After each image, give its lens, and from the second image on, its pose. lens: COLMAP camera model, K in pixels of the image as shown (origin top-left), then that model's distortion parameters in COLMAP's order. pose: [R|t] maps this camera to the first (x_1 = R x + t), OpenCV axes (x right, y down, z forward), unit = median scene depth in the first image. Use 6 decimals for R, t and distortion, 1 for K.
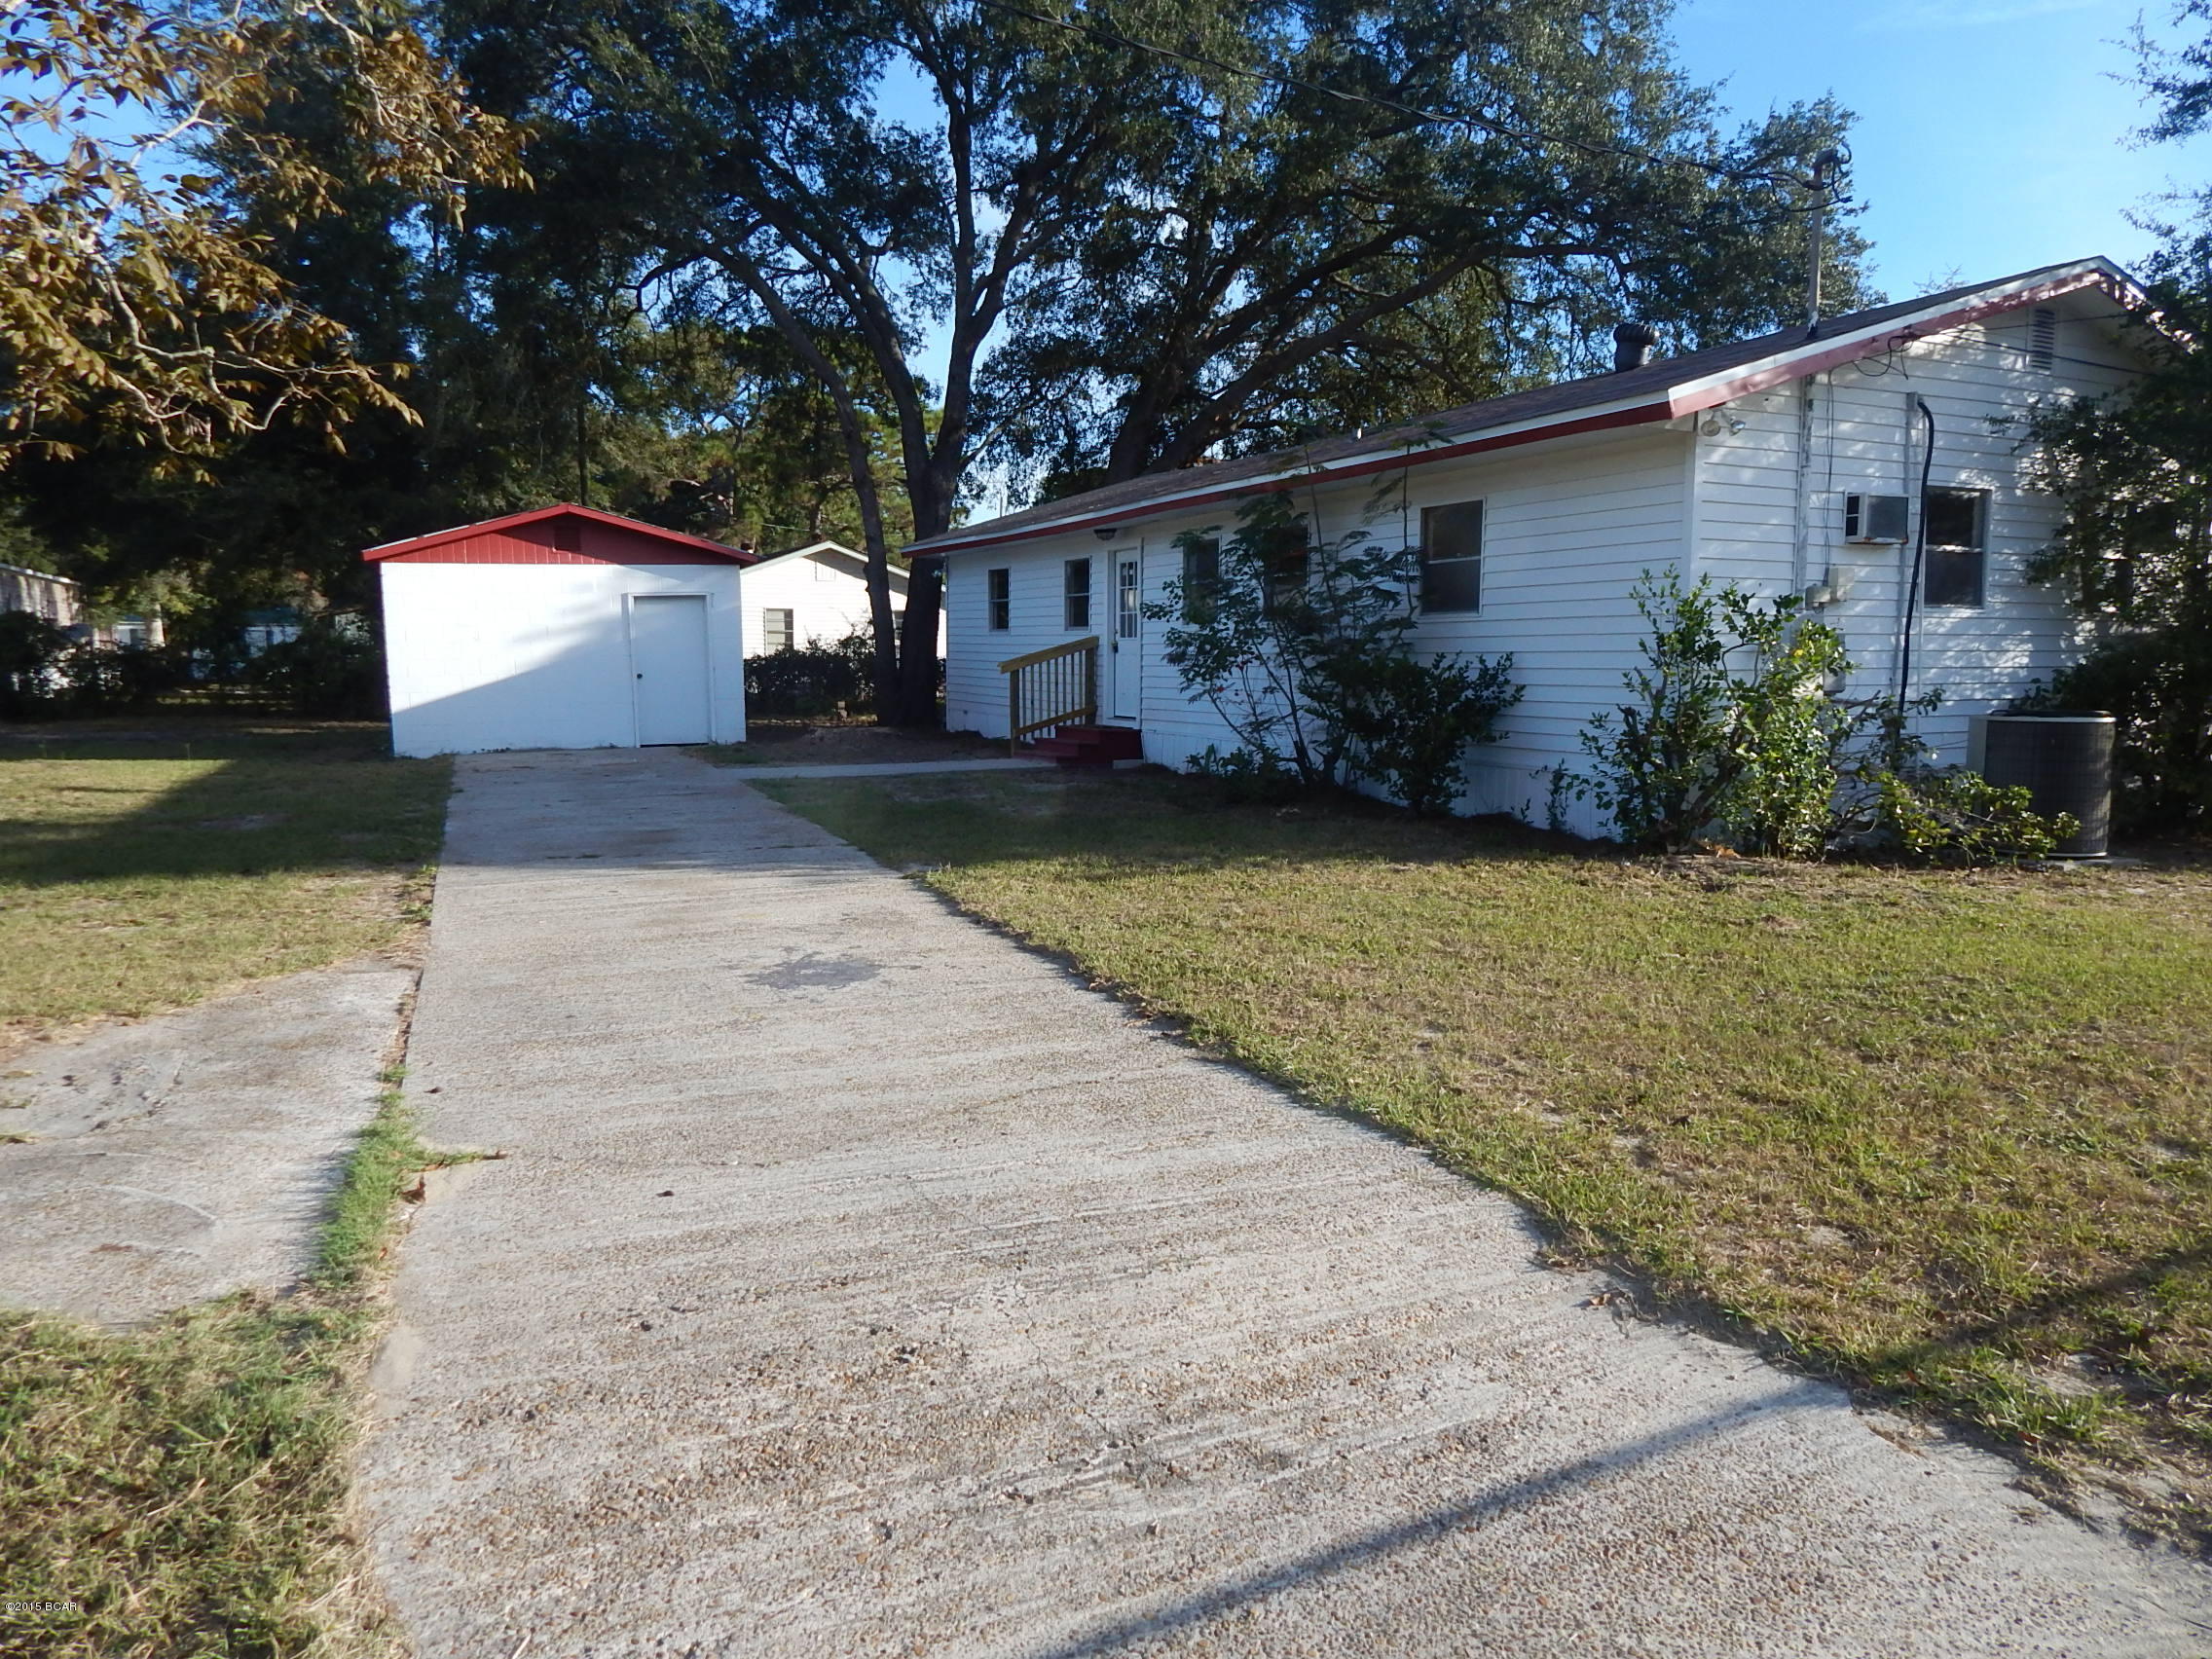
lens RADIAL K [[1438.2, 0, 1117.0], [0, 1438.2, 809.0], [0, 0, 1]] dist [0.004657, 0.007975]
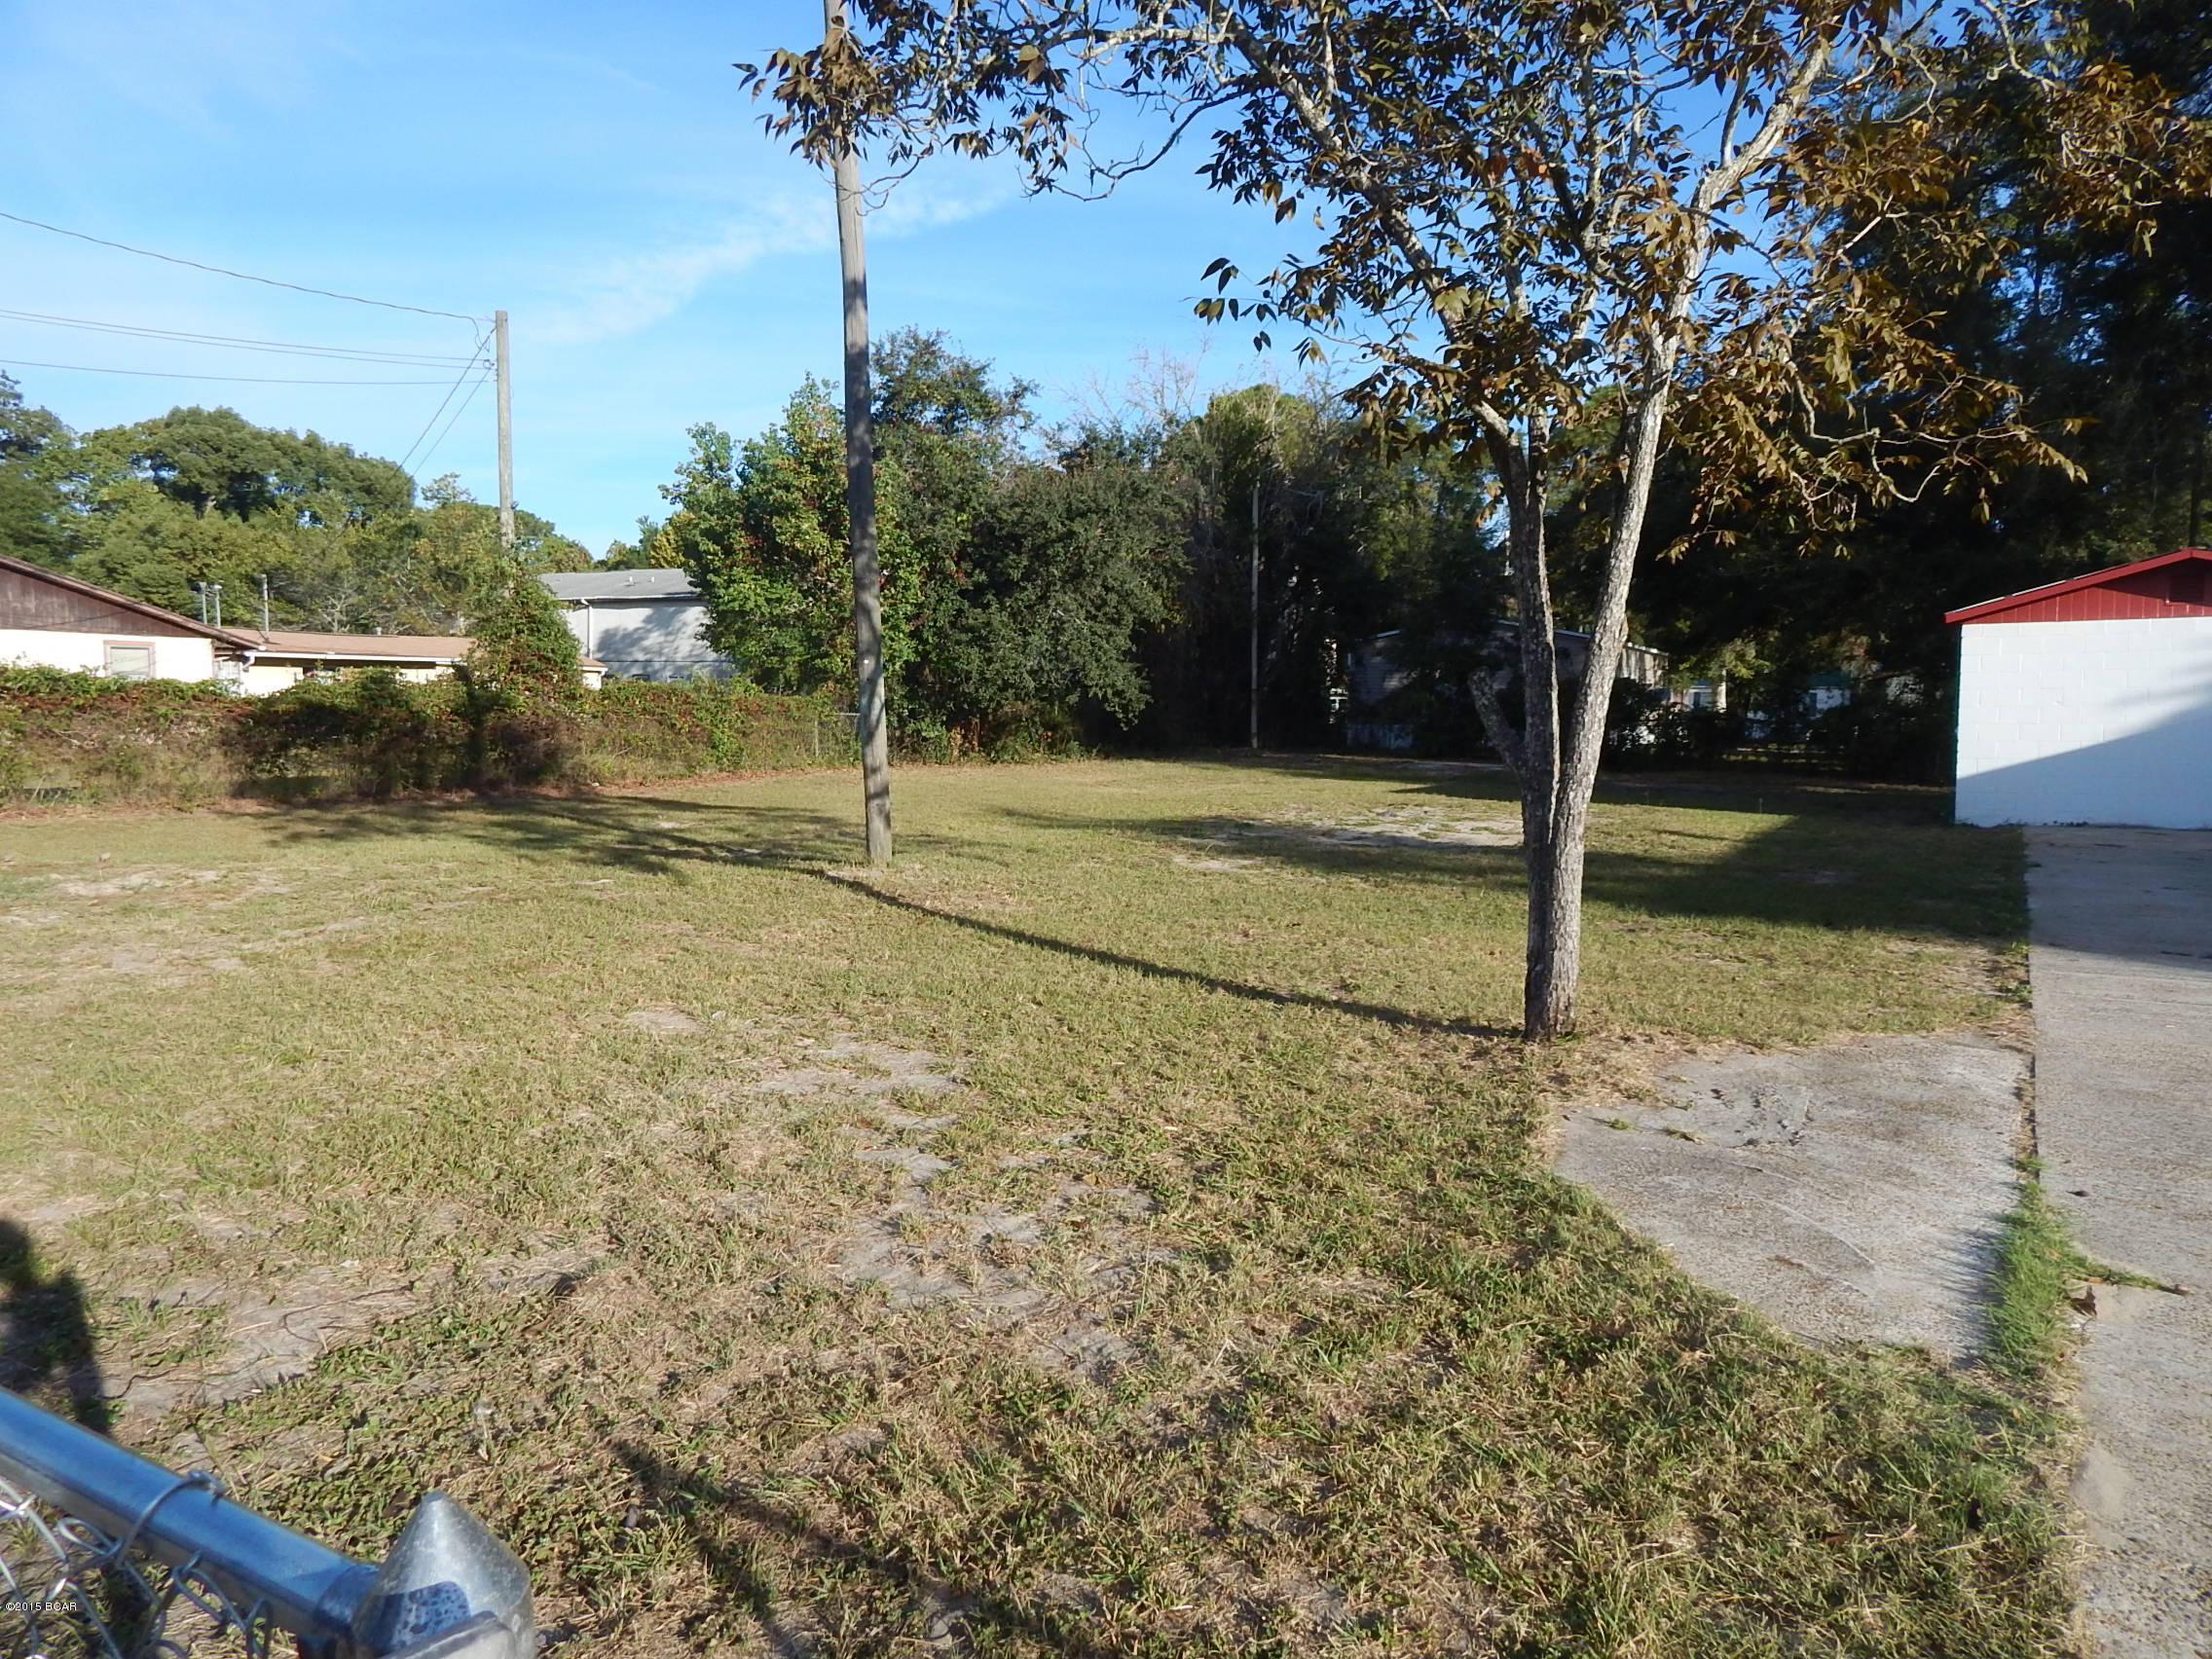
lens RADIAL K [[1438.2, 0, 1116.6], [0, 1438.2, 827.9], [0, 0, 1]] dist [0.004657, 0.007975]
pose [[0.598431, 0.074738, -0.797681, -0.101687], [-0.097066, 0.995069, 0.020412, 0.002572], [0.795273, 0.065213, 0.602734, -0.055676]]
